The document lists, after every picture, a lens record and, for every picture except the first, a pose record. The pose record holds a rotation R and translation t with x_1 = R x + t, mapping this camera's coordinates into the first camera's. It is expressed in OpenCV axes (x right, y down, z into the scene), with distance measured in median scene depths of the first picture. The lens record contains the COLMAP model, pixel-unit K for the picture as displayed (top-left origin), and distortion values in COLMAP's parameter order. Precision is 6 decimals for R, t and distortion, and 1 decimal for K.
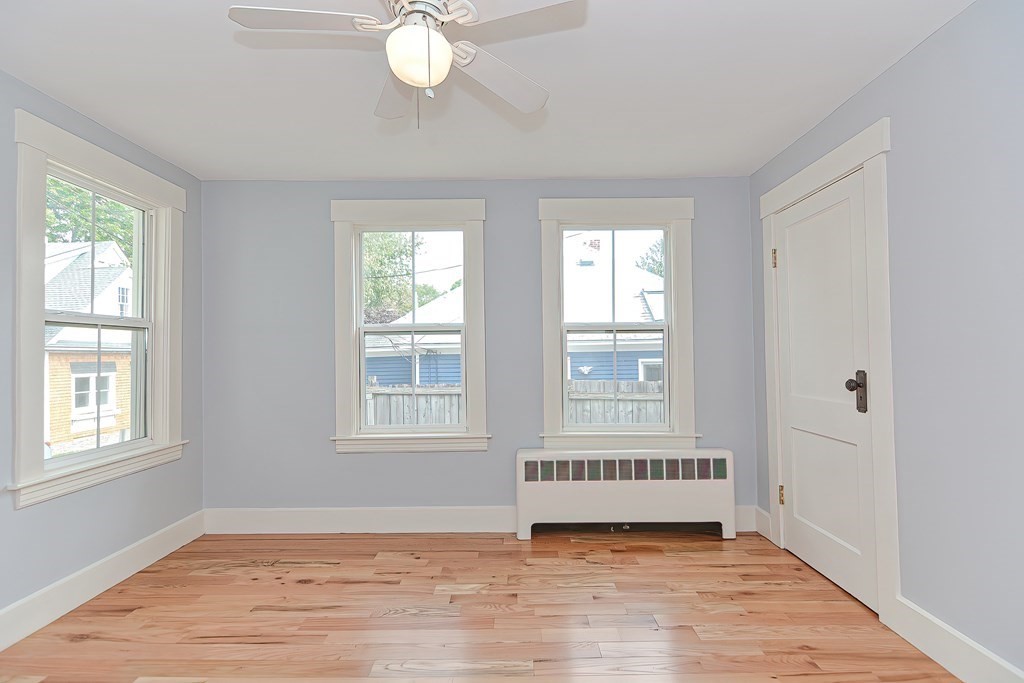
lens RADIAL K [[495.3, 0, 510.5], [0, 495.3, 352.7], [0, 0, 1]] dist [0.026048, -0.011401]
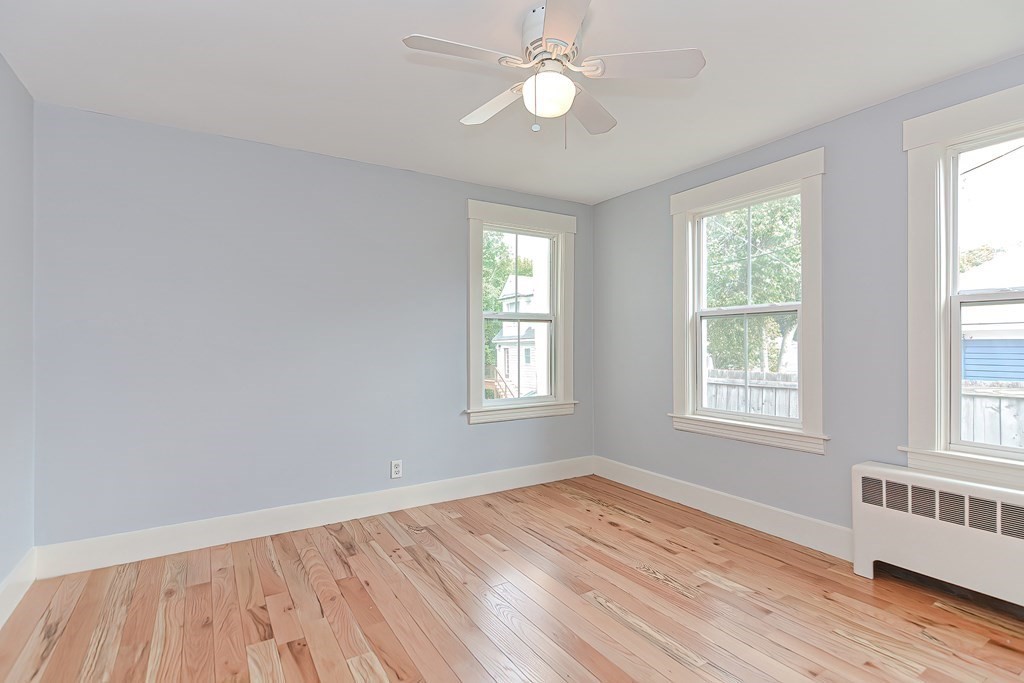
lens RADIAL K [[495.3, 0, 510.5], [0, 495.3, 352.7], [0, 0, 1]] dist [0.026048, -0.011401]
pose [[0.535290, 0.023431, -0.844343, 0.414368], [-0.001922, 0.999646, 0.026522, 0.006866], [0.844666, -0.012574, 0.535146, 0.125660]]
